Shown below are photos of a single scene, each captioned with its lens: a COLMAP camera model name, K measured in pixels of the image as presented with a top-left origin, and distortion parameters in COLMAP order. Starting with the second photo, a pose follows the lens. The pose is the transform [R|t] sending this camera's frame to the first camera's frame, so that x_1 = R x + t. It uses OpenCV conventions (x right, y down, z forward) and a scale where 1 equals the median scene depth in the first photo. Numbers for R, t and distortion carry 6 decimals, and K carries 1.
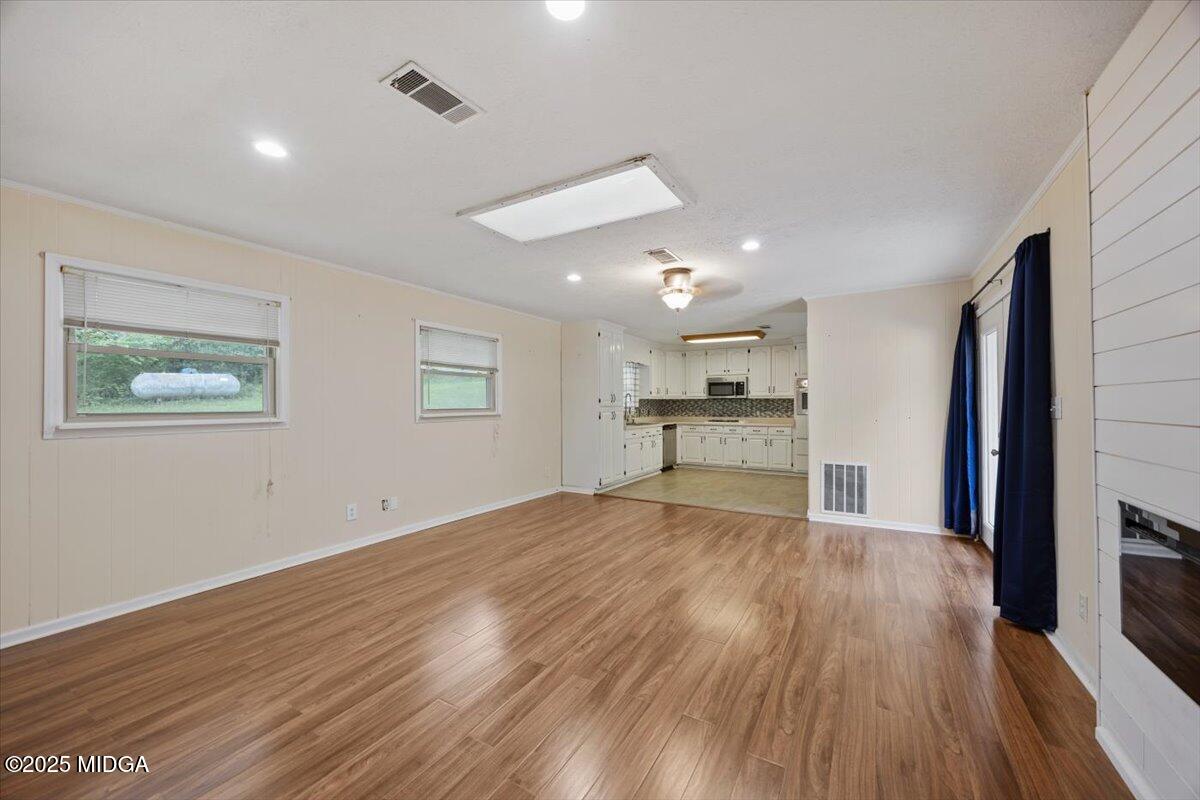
lens RADIAL K [[460.4, 0, 600.3], [0, 460.4, 400.8], [0, 0, 1]] dist [-0.003896, -0.000124]
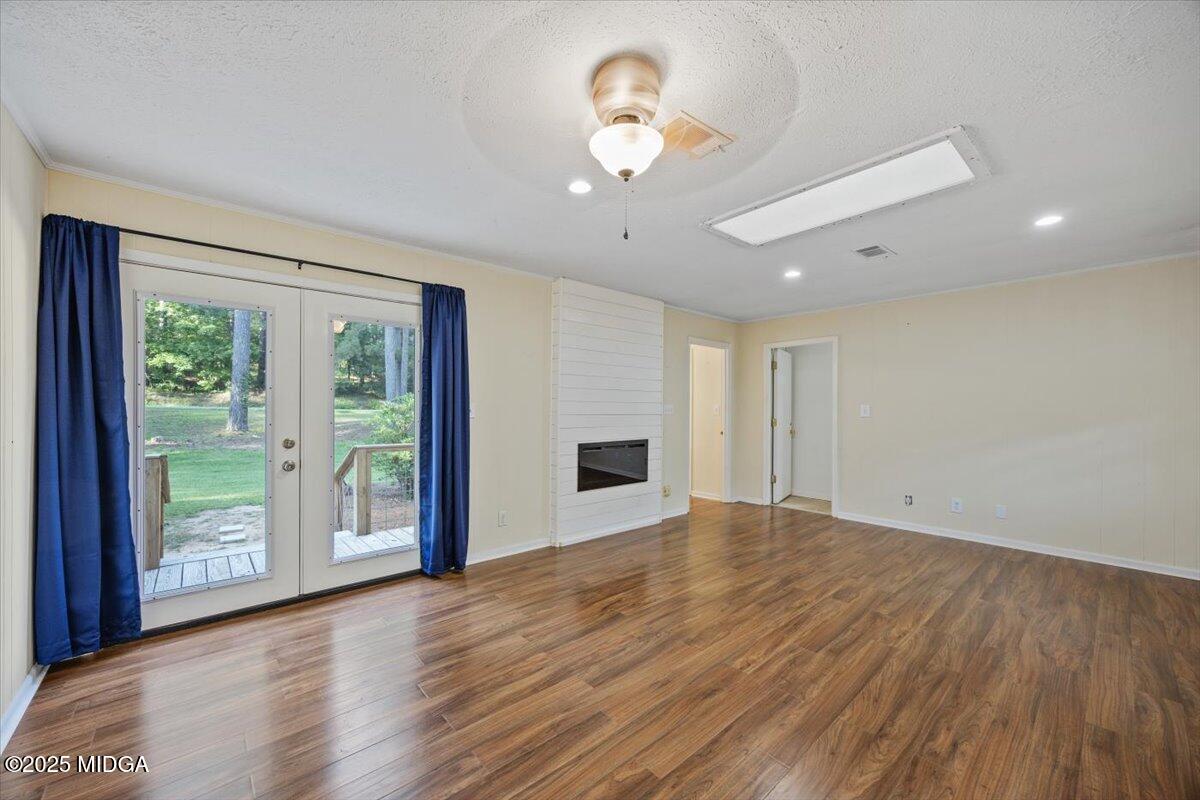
lens RADIAL K [[460.4, 0, 599.7], [0, 460.4, 409.4], [0, 0, 1]] dist [-0.003896, -0.000124]
pose [[-0.951711, -0.004407, 0.306963, 0.089695], [-0.005740, 0.999978, -0.003437, 0.012712], [-0.306941, -0.005033, -0.951715, 1.889950]]
